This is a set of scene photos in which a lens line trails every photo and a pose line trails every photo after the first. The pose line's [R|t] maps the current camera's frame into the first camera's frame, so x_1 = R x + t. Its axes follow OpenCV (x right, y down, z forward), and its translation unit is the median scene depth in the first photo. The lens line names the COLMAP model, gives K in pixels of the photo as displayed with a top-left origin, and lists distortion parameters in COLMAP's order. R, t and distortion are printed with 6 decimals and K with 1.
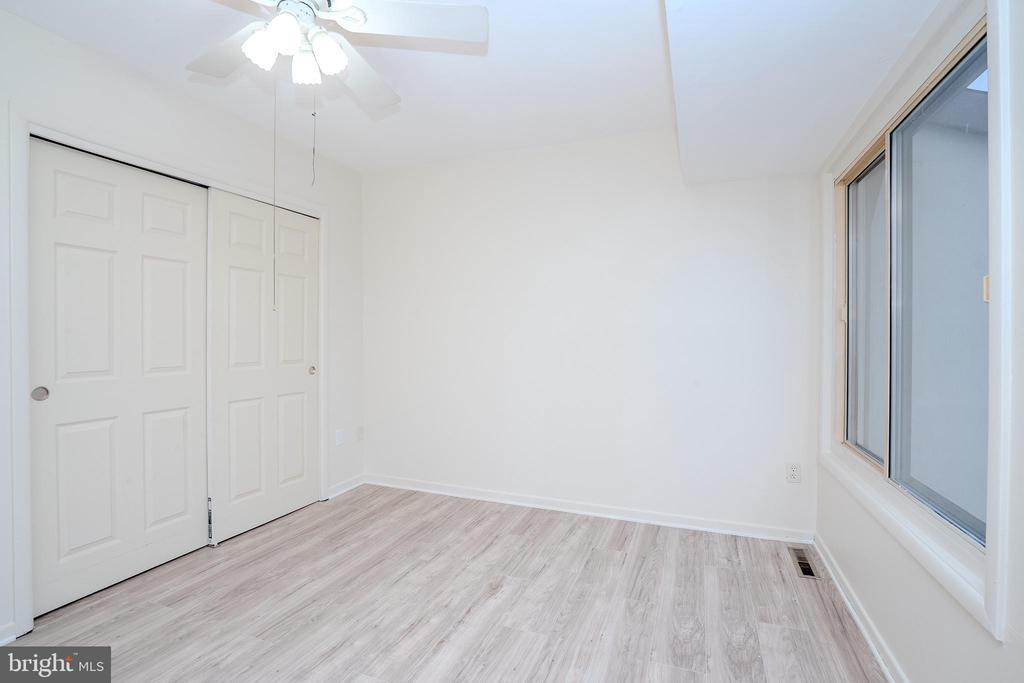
lens RADIAL K [[465.2, 0, 509.7], [0, 465.2, 343.3], [0, 0, 1]] dist [-0.052456, 0.023348]
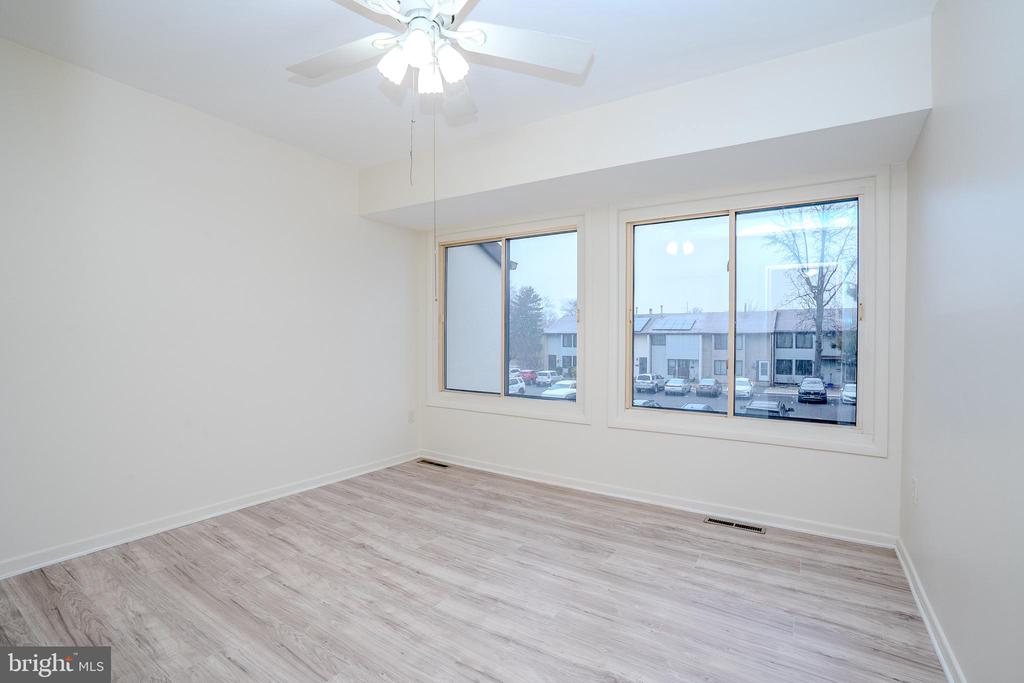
lens RADIAL K [[465.2, 0, 509.7], [0, 465.2, 343.3], [0, 0, 1]] dist [-0.052456, 0.023348]
pose [[0.199741, -0.008872, 0.979809, -0.891196], [0.000064, 0.999959, 0.009041, 0.015969], [-0.979849, -0.001744, 0.199733, 0.346703]]
